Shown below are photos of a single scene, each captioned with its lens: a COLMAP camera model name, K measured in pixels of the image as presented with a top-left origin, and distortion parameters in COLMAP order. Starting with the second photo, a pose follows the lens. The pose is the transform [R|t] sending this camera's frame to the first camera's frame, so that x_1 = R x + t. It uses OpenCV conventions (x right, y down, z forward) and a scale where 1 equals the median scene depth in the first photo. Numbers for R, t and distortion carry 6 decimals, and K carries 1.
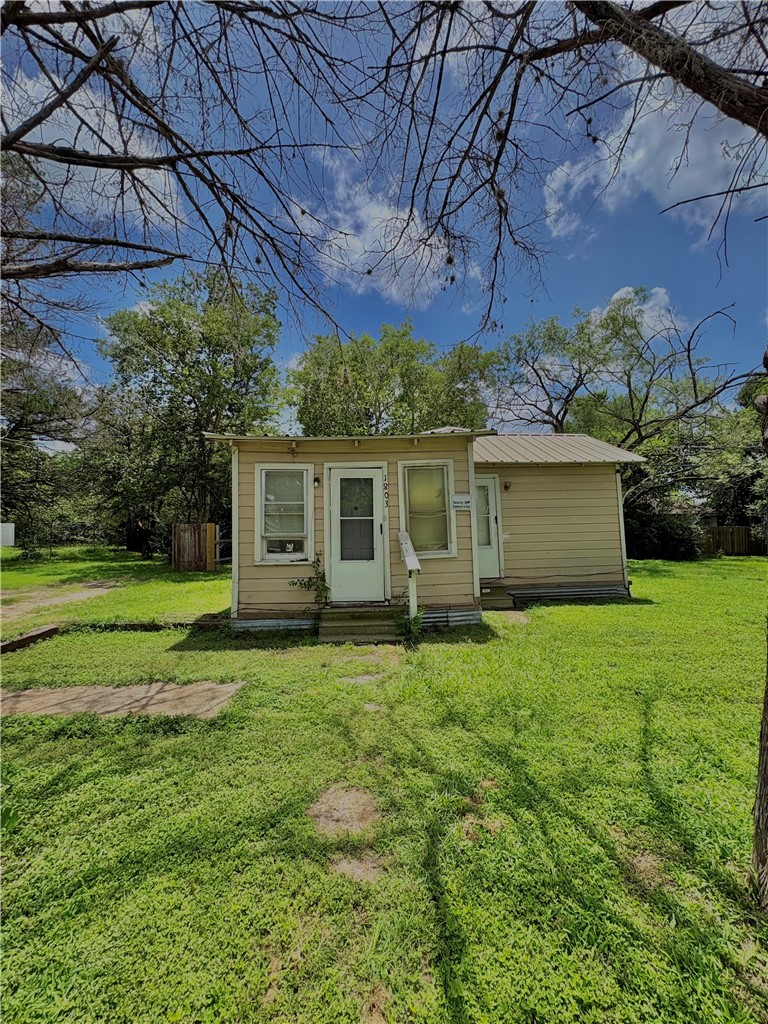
lens RADIAL K [[413.0, 0, 384.2], [0, 413.0, 514.2], [0, 0, 1]] dist [0.002066, 0.000056]
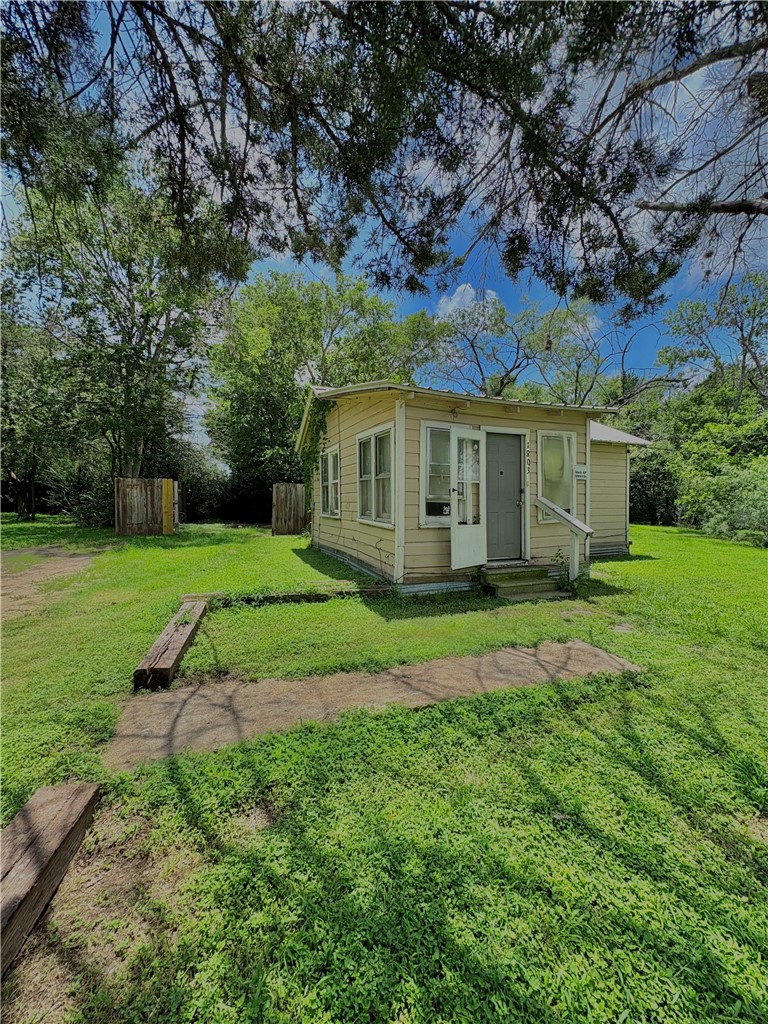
lens RADIAL K [[413.0, 0, 385.0], [0, 413.0, 510.0], [0, 0, 1]] dist [0.002066, 0.000056]
pose [[0.943412, 0.016717, 0.331202, -0.528156], [-0.042068, 0.996693, 0.069522, 0.013893], [-0.328945, -0.079521, 0.940995, 0.098897]]
